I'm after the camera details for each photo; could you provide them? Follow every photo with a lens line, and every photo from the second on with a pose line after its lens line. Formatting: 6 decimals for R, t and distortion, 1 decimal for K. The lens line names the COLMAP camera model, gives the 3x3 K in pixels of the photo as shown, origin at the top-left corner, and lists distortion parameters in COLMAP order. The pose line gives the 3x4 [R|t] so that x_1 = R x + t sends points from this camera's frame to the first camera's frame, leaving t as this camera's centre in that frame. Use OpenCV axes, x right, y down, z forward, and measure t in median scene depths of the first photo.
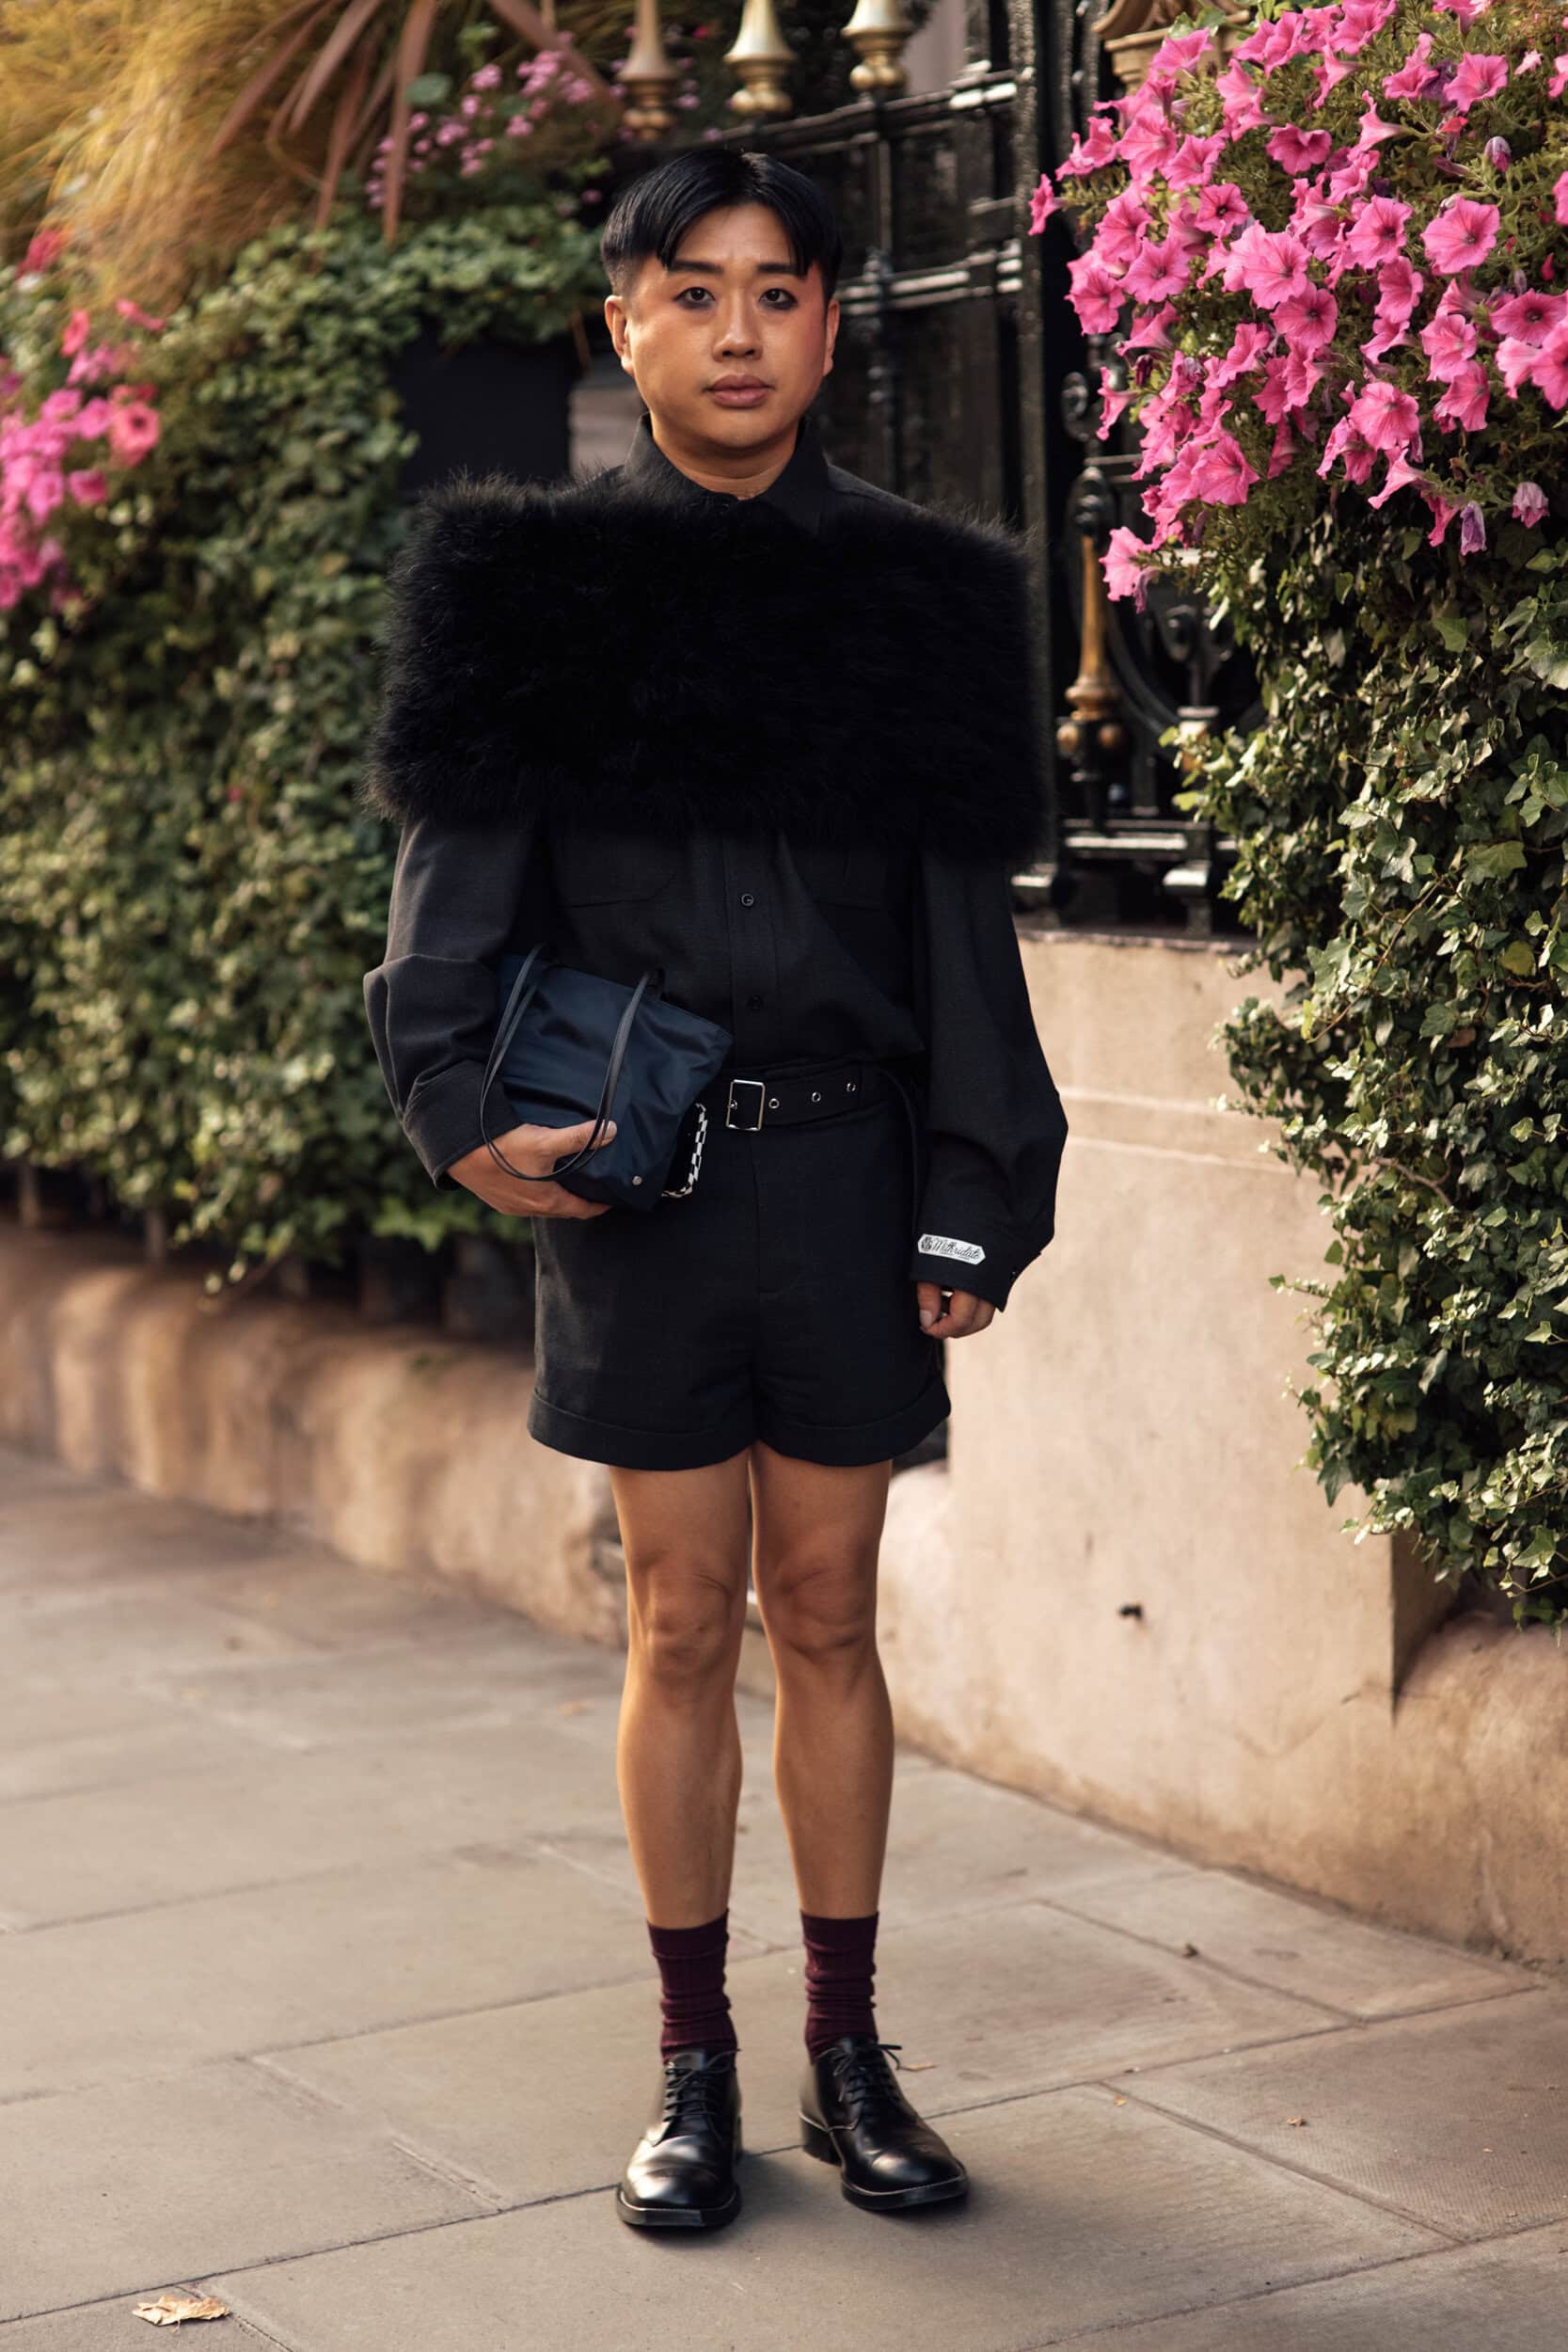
lens RADIAL K [[5776.5, 0, 784.0], [0, 5776.5, 1176.0], [0, 0, 1]] dist [-0.029333, -0.227207]
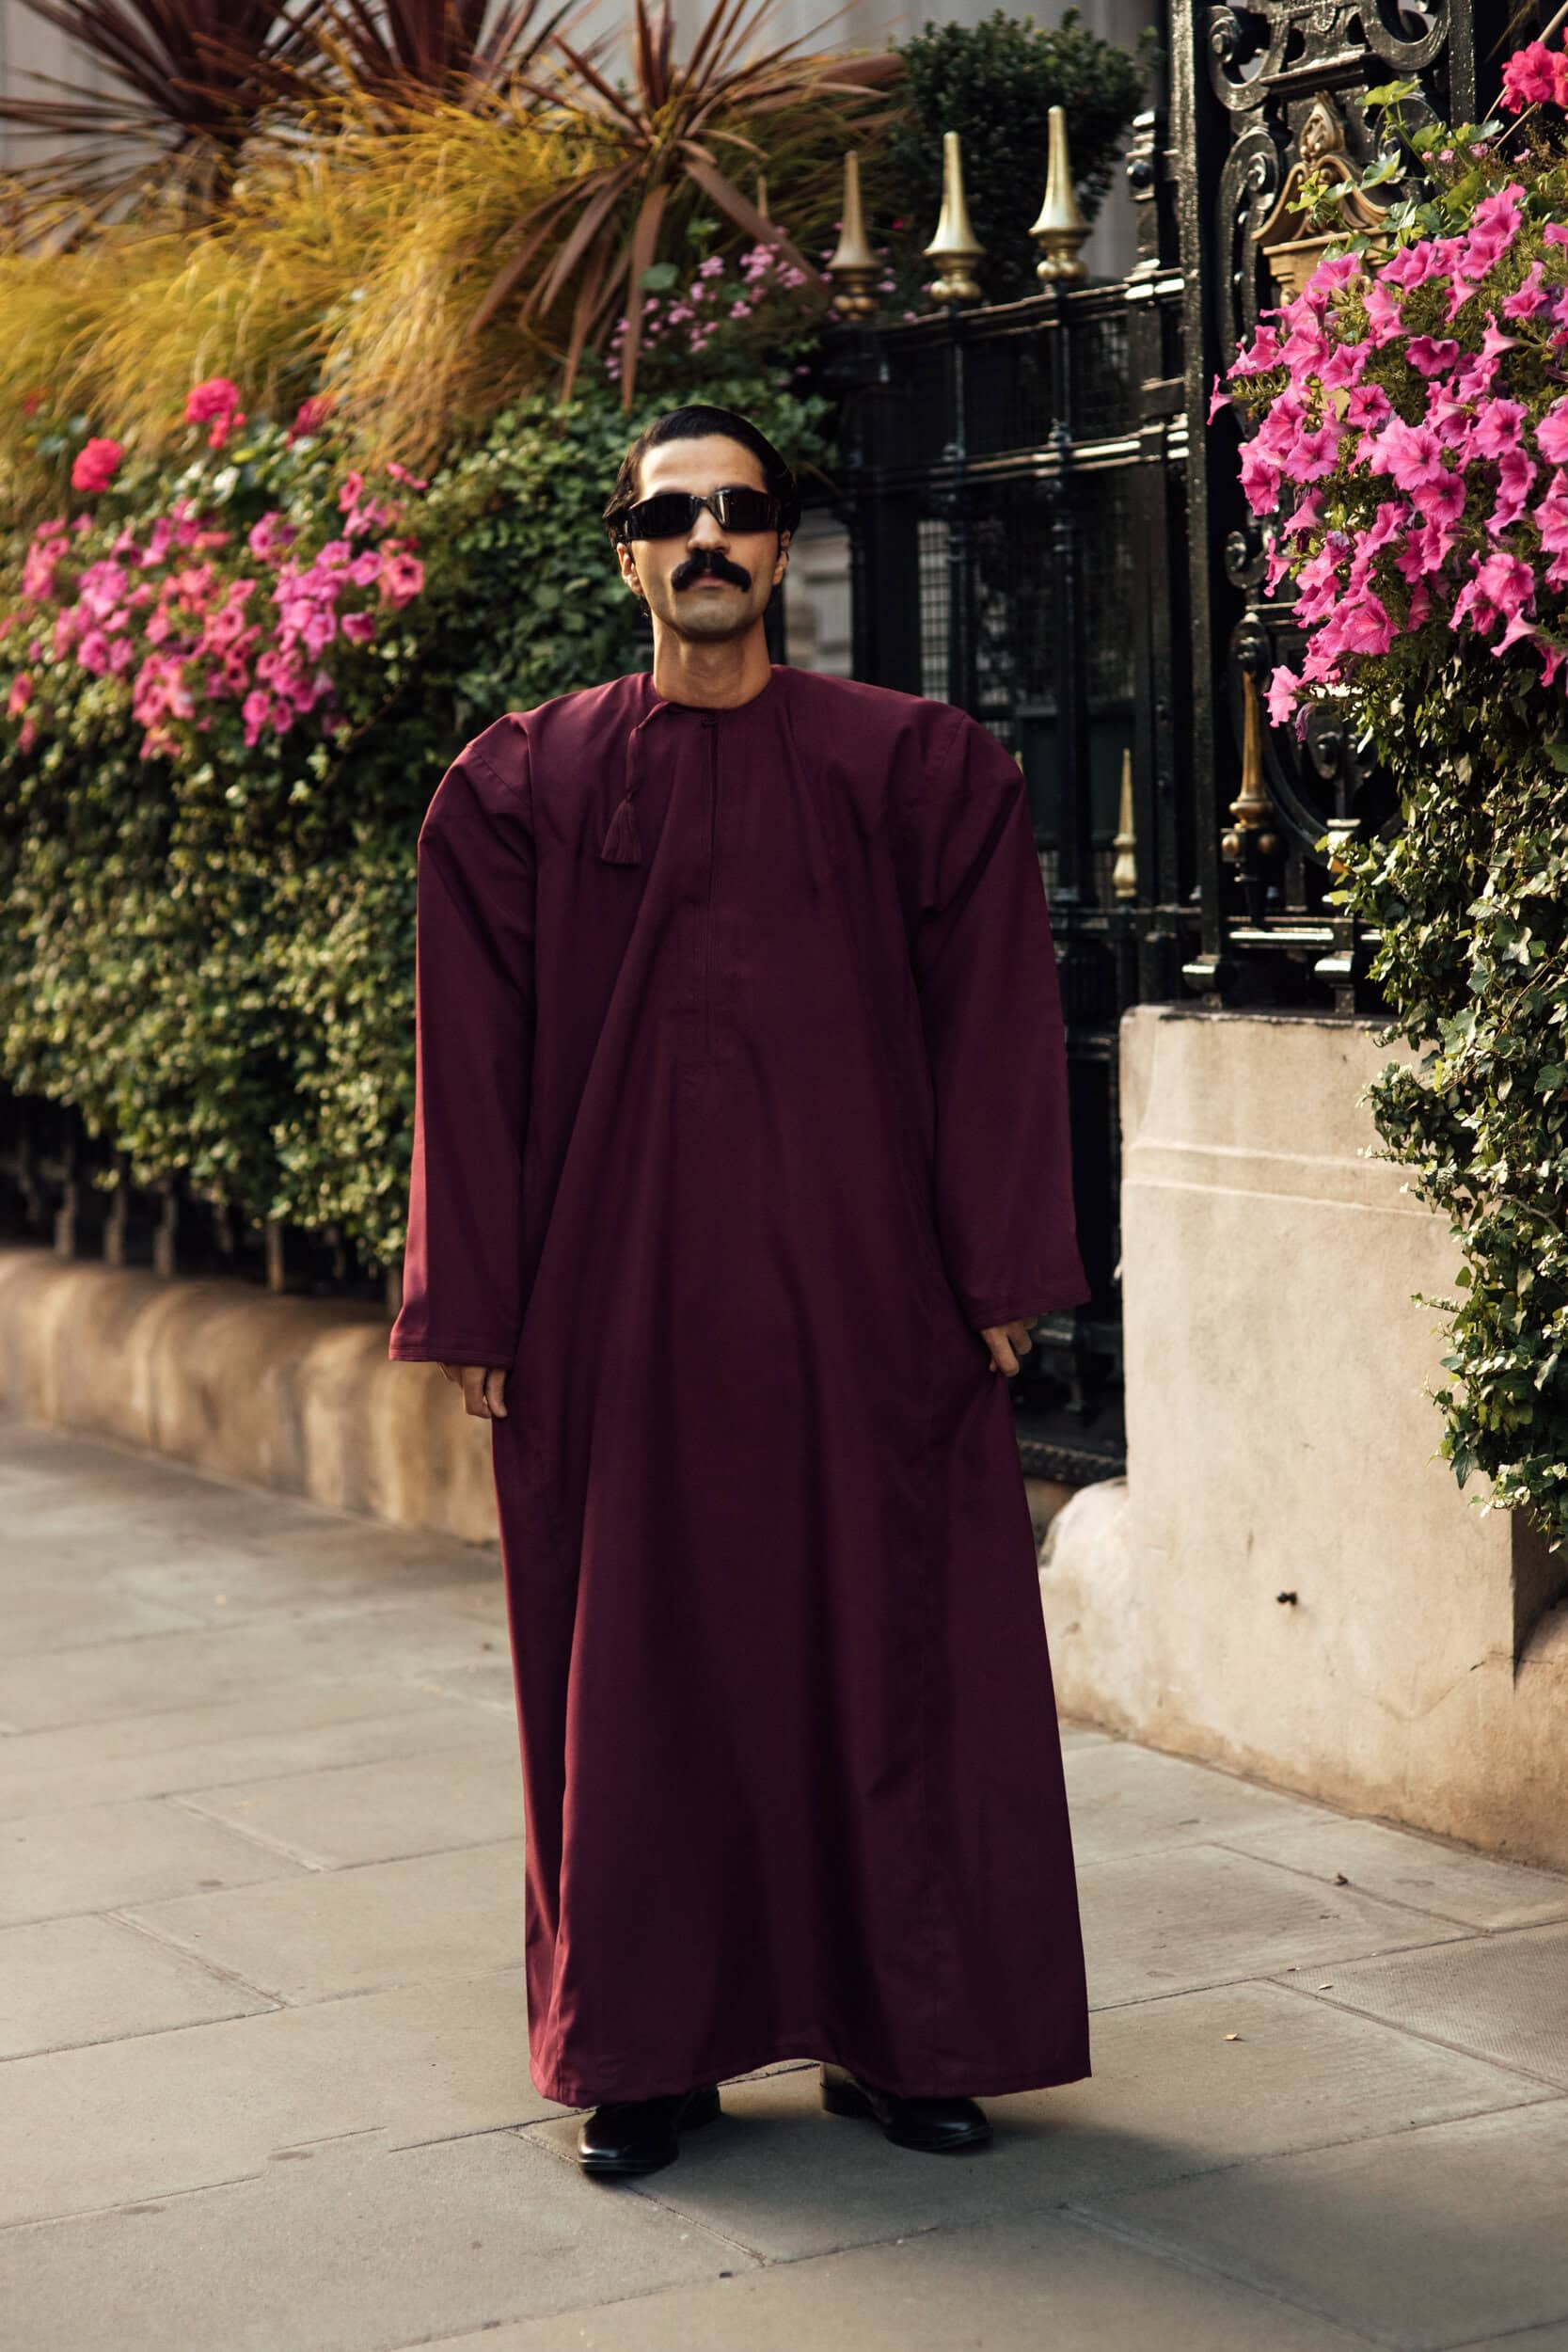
lens RADIAL K [[5930.9, 0, 747.1], [0, 5930.9, 1208.4], [0, 0, 1]] dist [-0.066035, 0.954581]
pose [[0.999734, -0.001076, -0.023049, -0.021055], [0.000726, 0.999885, -0.015180, 0.015441], [0.023063, 0.015159, 0.999619, -0.195744]]
